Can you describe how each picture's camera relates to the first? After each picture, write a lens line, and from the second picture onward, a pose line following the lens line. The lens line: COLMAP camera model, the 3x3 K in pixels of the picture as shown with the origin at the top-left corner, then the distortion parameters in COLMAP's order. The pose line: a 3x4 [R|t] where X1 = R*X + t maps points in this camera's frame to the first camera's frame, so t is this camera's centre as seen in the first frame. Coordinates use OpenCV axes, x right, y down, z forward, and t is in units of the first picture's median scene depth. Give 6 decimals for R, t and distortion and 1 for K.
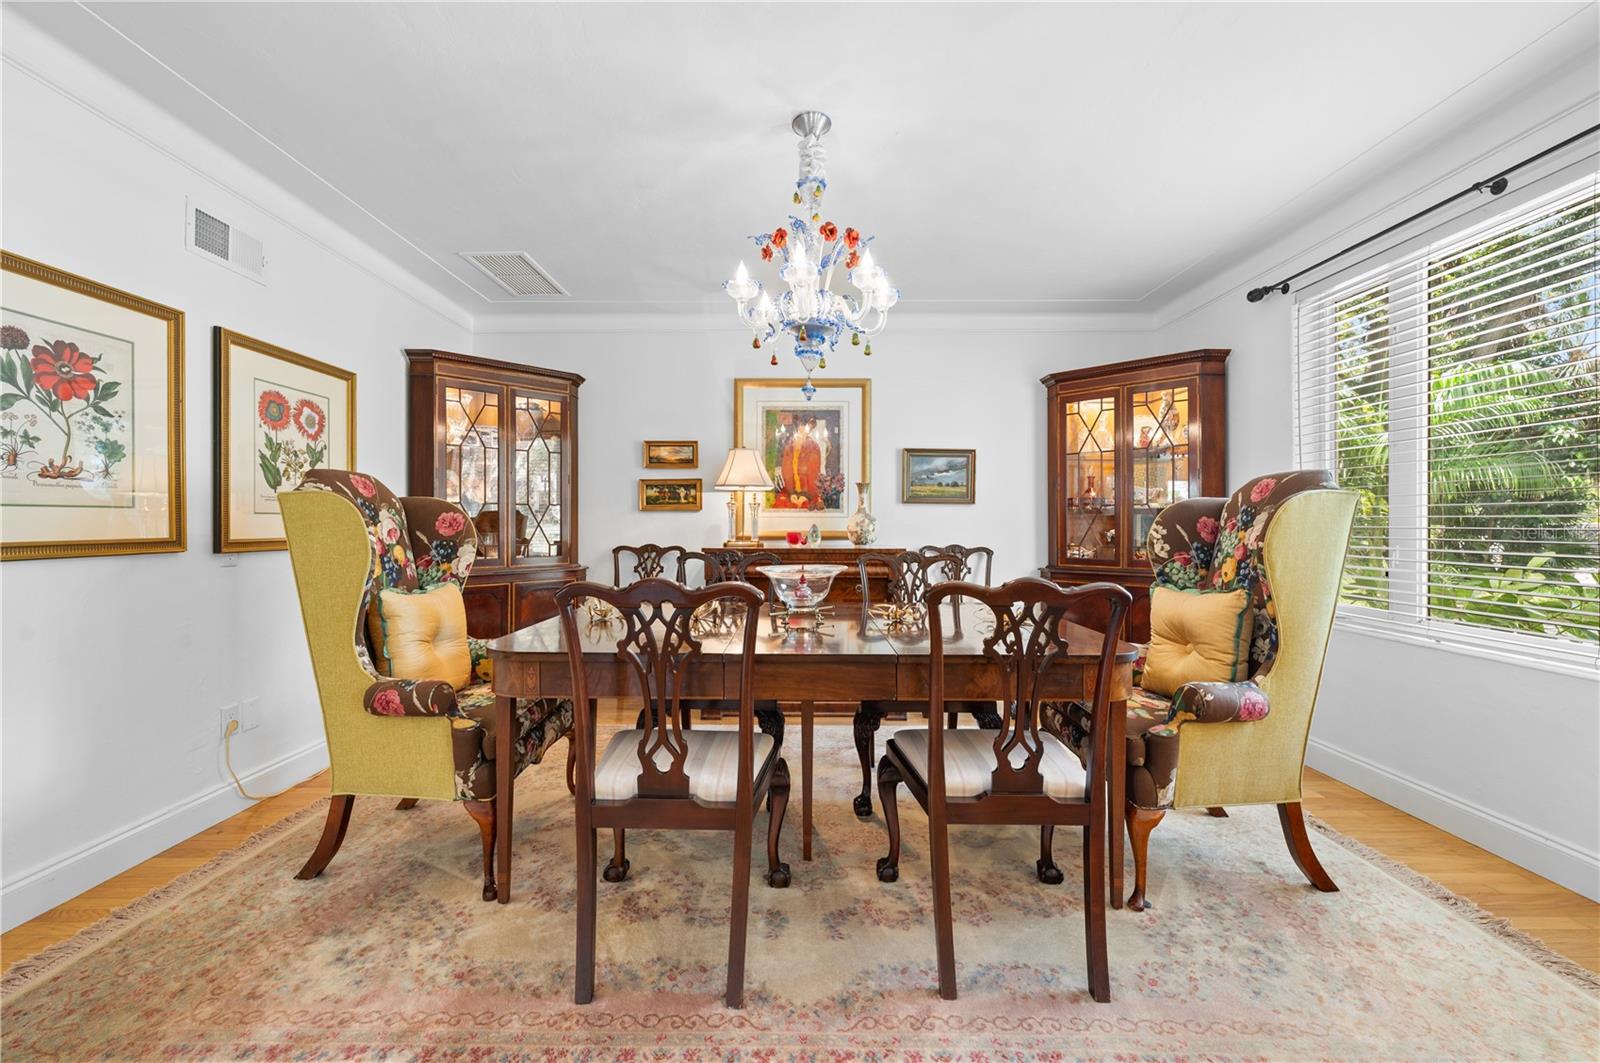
lens RADIAL K [[639.0, 0, 792.0], [0, 639.0, 522.9], [0, 0, 1]] dist [0.002586, -0.000524]
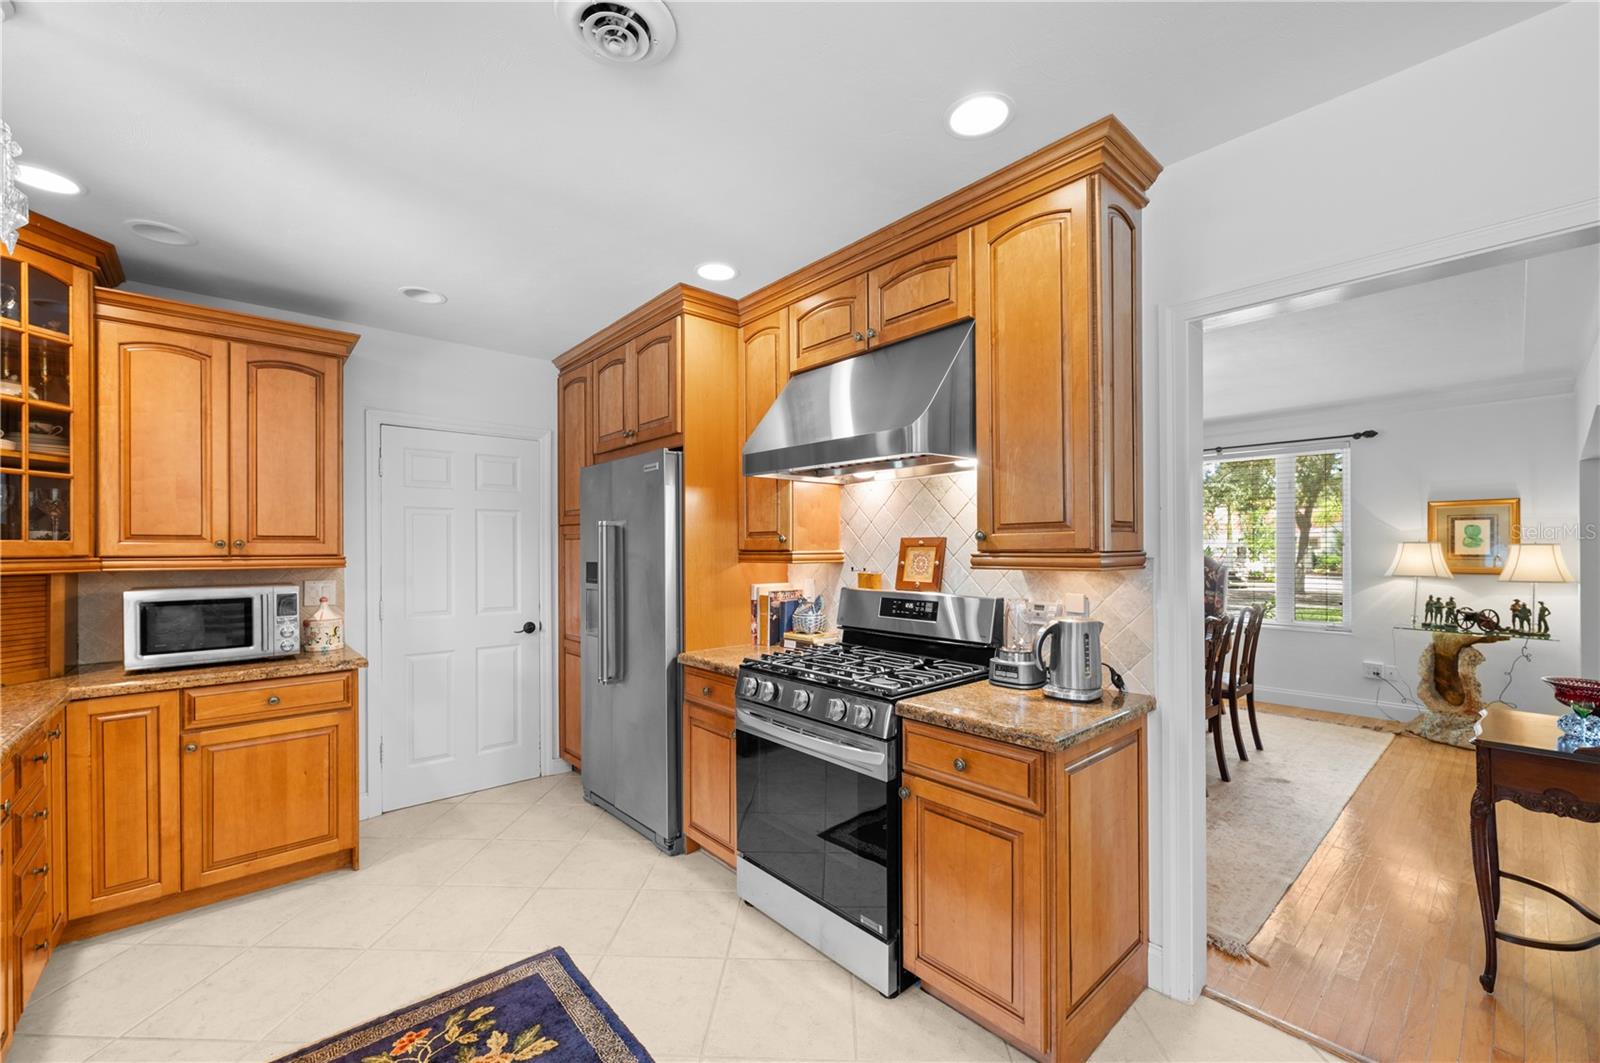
lens RADIAL K [[639.0, 0, 797.0], [0, 639.0, 547.4], [0, 0, 1]] dist [0.002586, -0.000524]
pose [[0.747739, 0.001932, 0.663990, -1.082229], [0.003478, 0.999971, -0.006826, -0.054713], [-0.663984, 0.007413, 0.747710, 0.089656]]
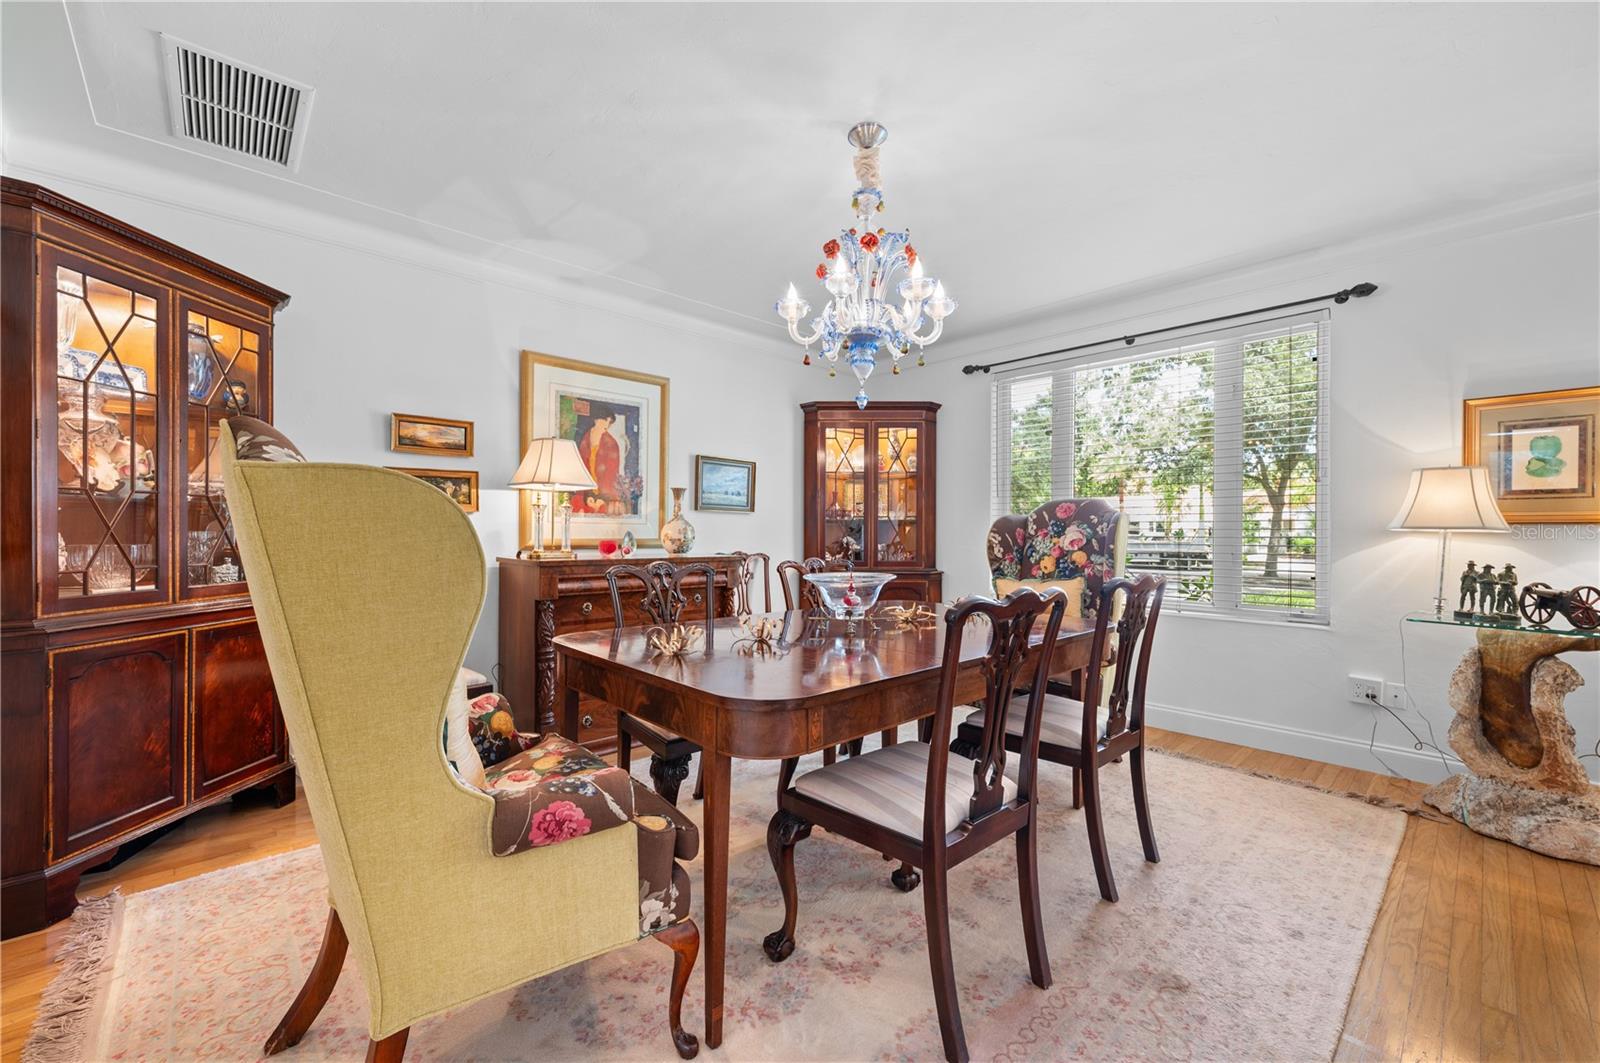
lens RADIAL K [[639.0, 0, 793.5], [0, 639.0, 525.8], [0, 0, 1]] dist [0.002586, -0.000524]
pose [[0.733844, 0.010800, 0.679232, -0.406025], [-0.006302, 0.999939, -0.009091, 0.001263], [-0.679289, 0.002391, 0.733867, 0.183850]]
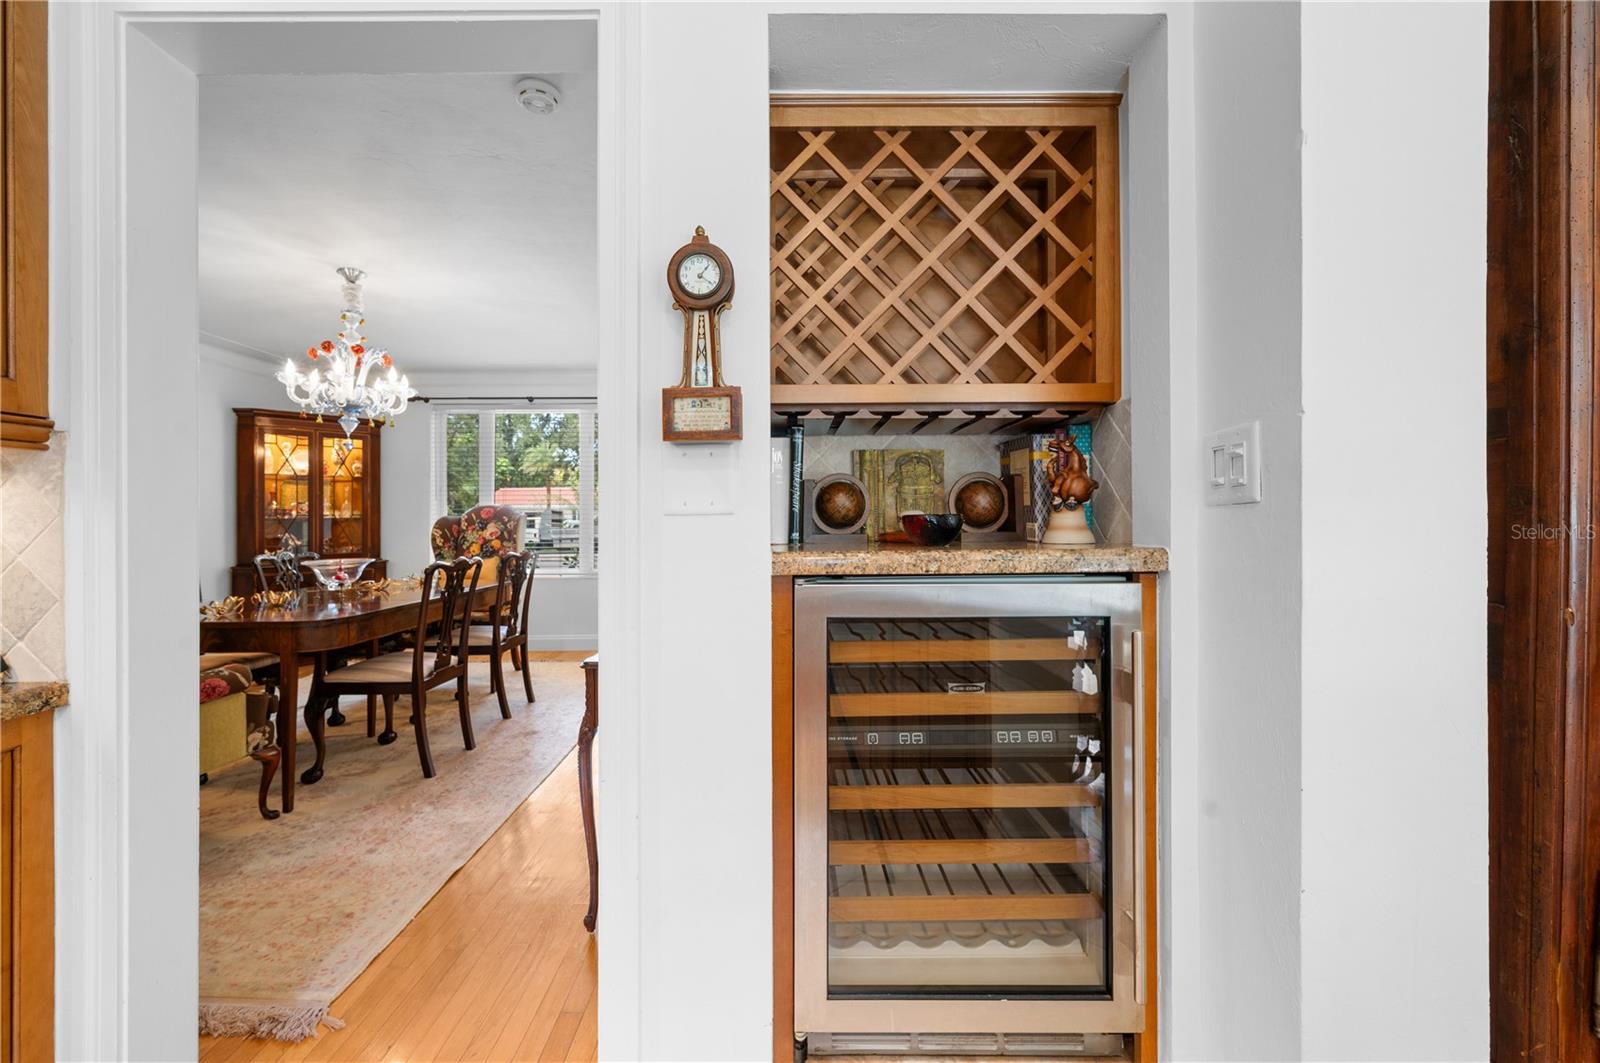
lens RADIAL K [[639.0, 0, 776.1], [0, 639.0, 516.3], [0, 0, 1]] dist [0.002586, -0.000524]
pose [[0.010639, 0.006365, 0.999923, -0.828337], [0.004189, 0.999971, -0.006410, -0.011496], [-0.999935, 0.004257, 0.010612, -0.025281]]
